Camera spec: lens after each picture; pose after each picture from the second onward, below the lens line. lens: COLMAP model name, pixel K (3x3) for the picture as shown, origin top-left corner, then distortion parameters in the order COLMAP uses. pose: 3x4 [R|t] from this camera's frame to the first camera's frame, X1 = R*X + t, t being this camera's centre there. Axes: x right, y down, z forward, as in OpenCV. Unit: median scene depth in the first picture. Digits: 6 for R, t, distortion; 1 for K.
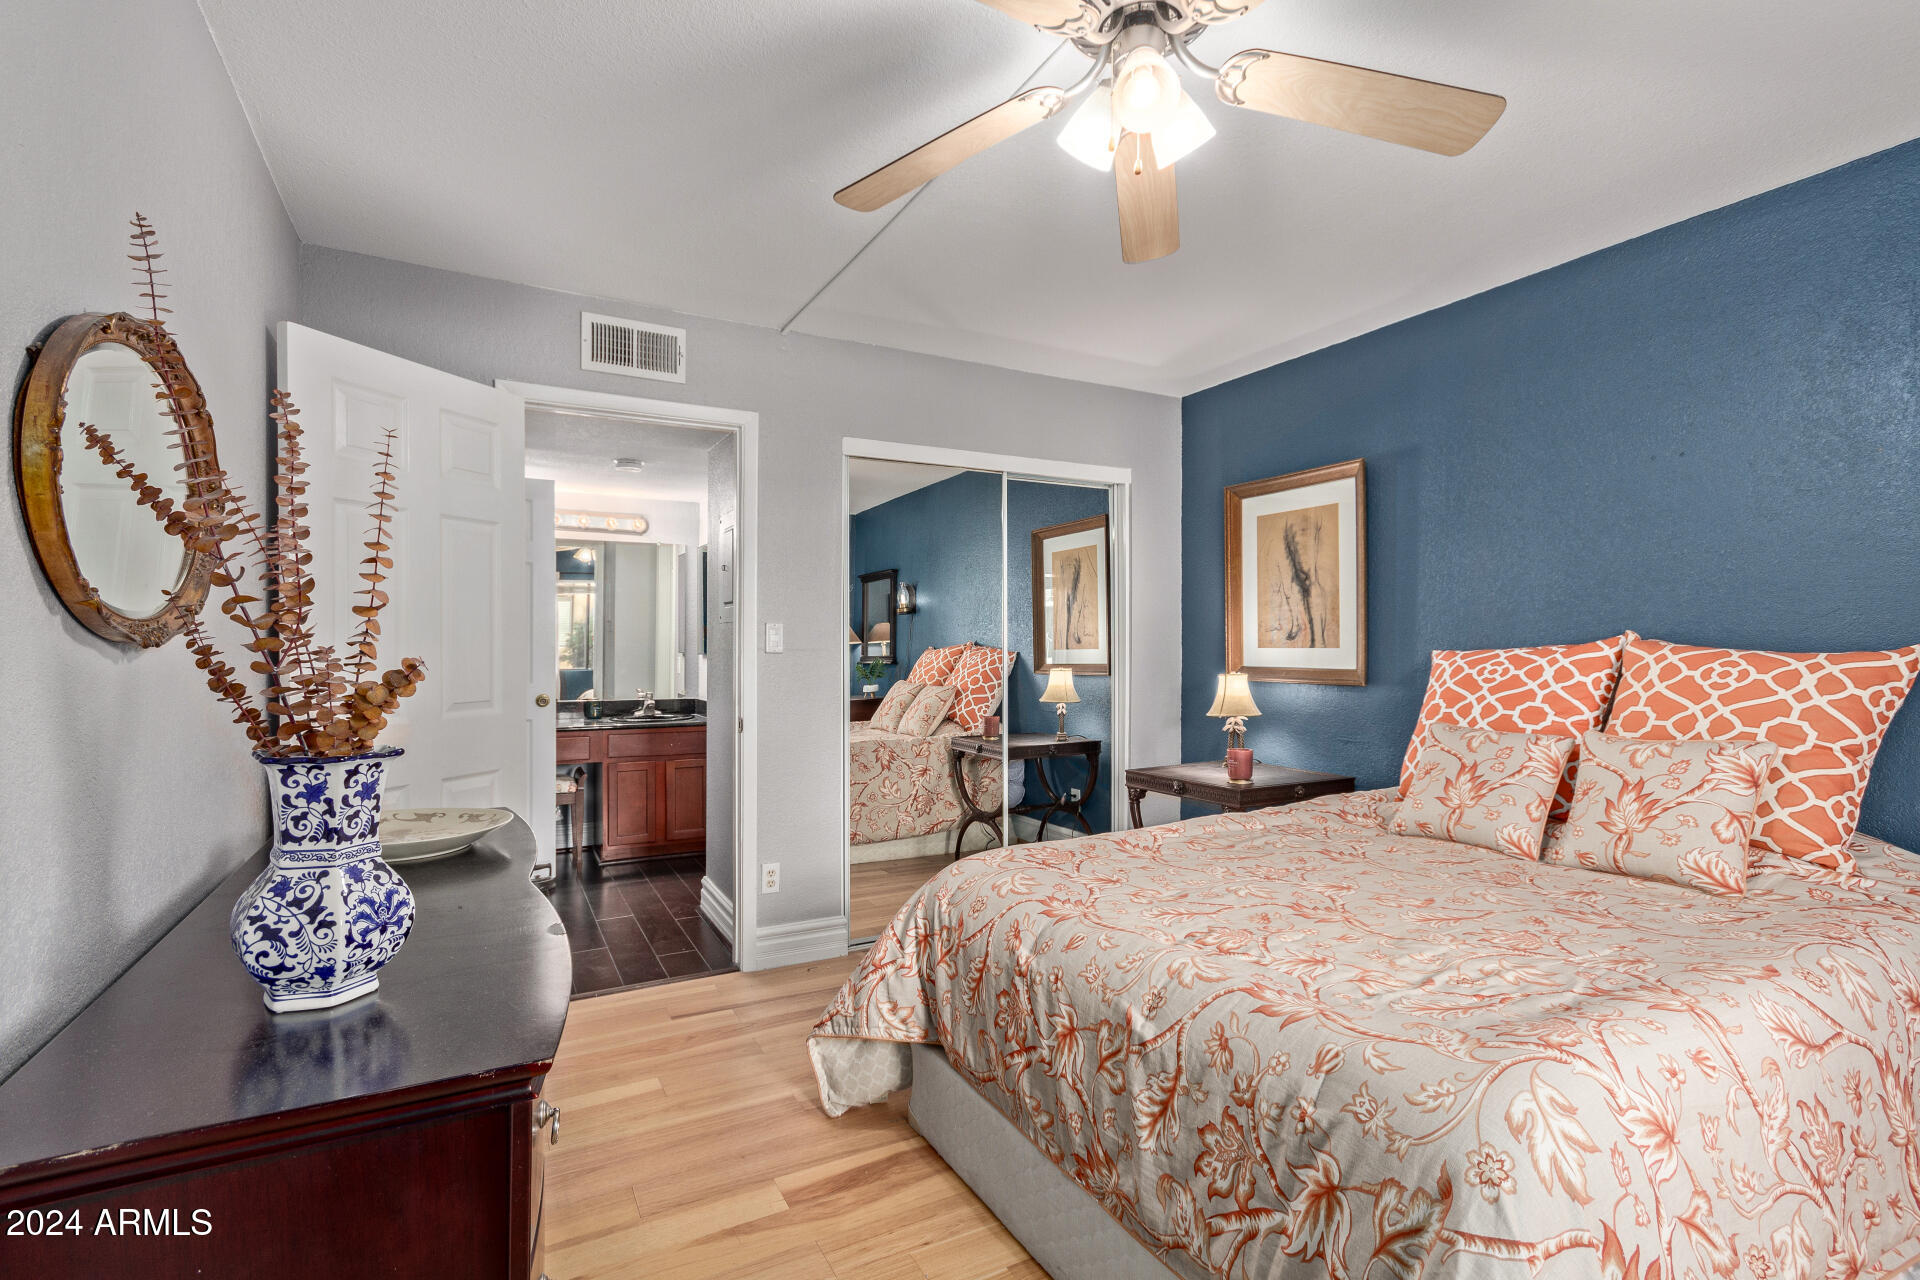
lens RADIAL K [[896.4, 0, 956.6], [0, 896.4, 634.3], [0, 0, 1]] dist [0.008834, 0.001207]
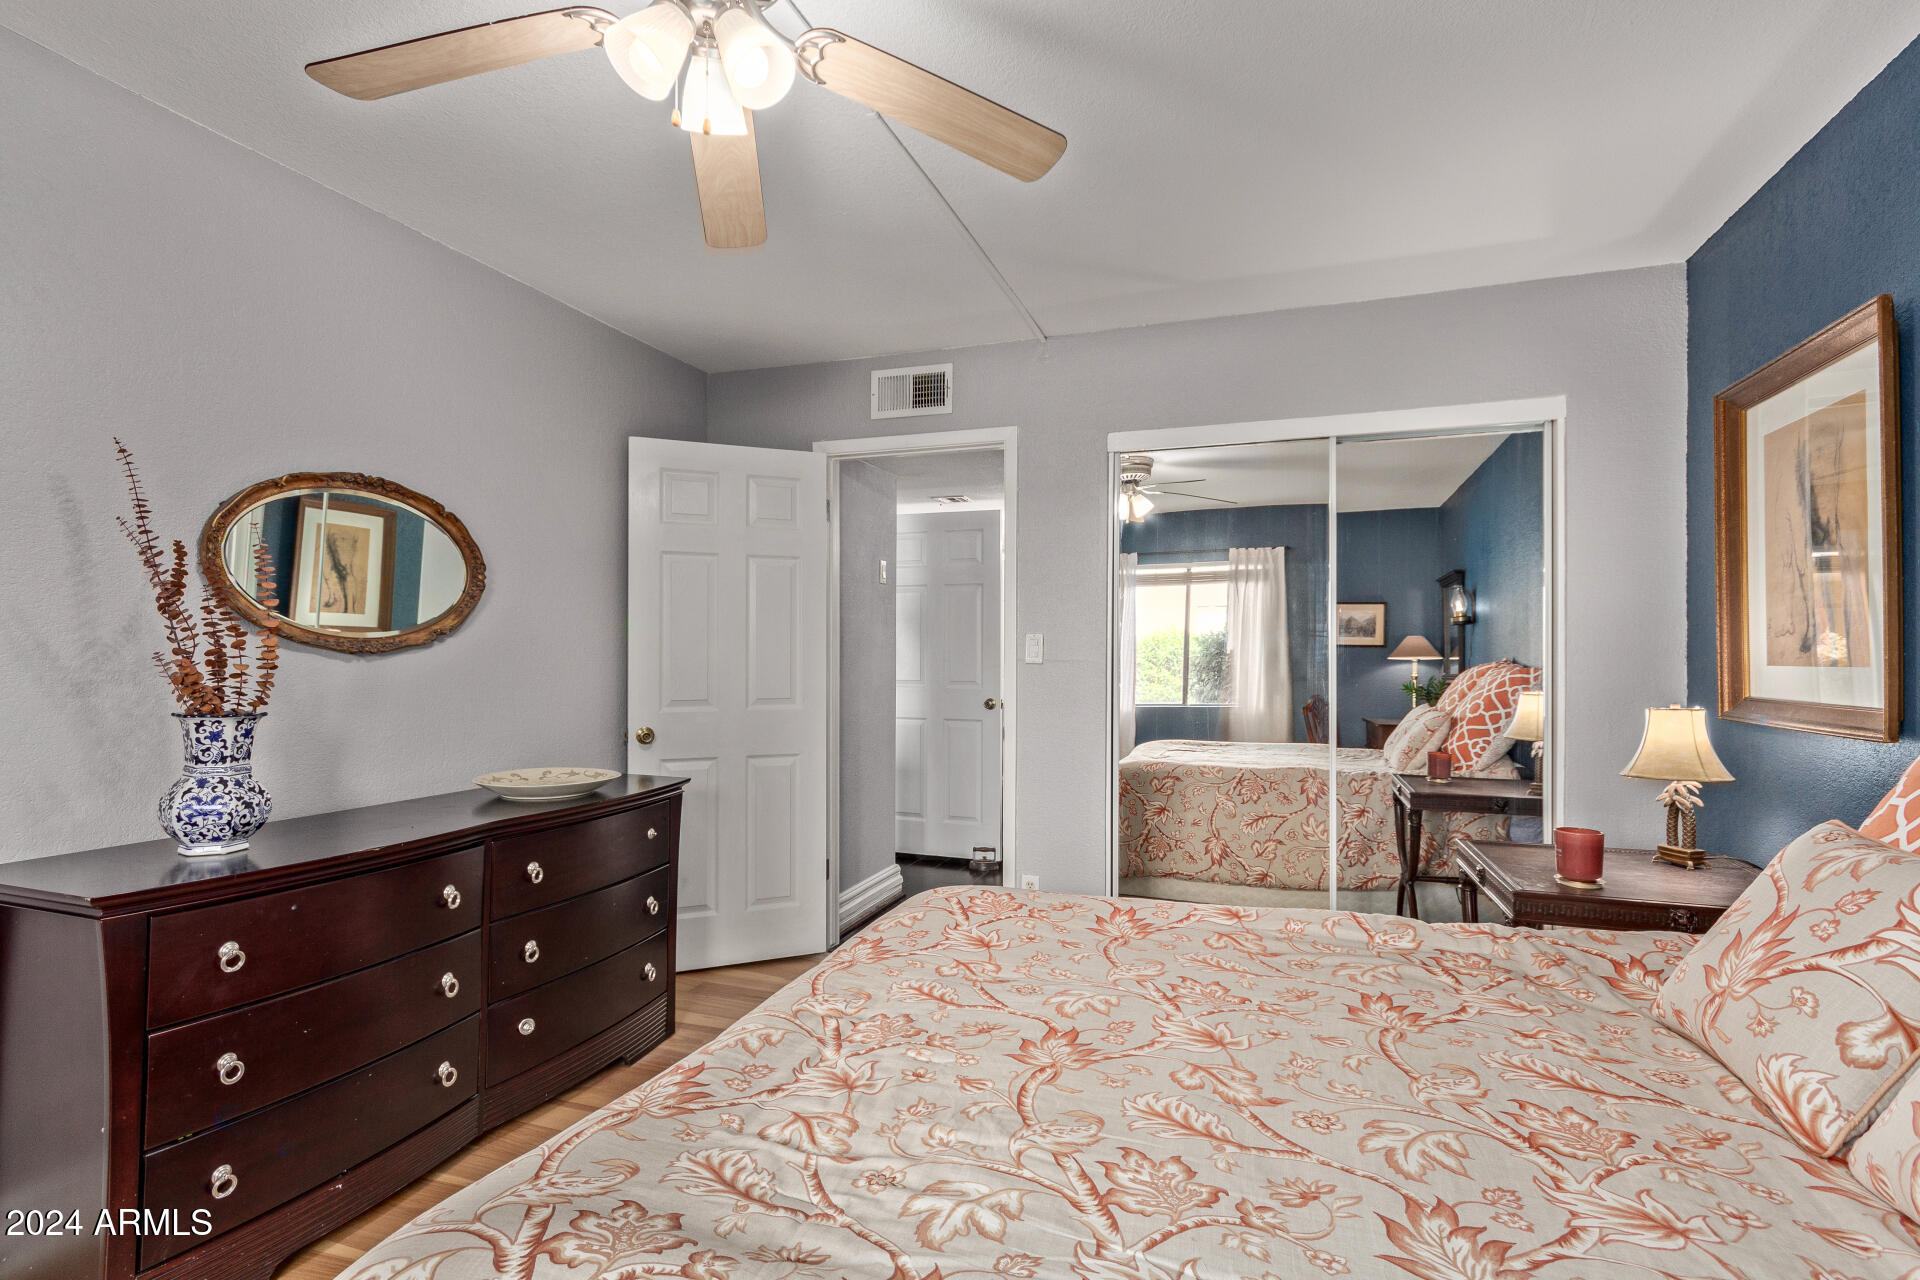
lens RADIAL K [[896.4, 0, 956.6], [0, 896.4, 634.3], [0, 0, 1]] dist [0.008834, 0.001207]
pose [[0.673812, -0.012443, -0.738798, 0.750440], [0.002965, 0.999896, -0.014136, 0.003407], [0.738897, 0.007334, 0.673779, 0.419233]]
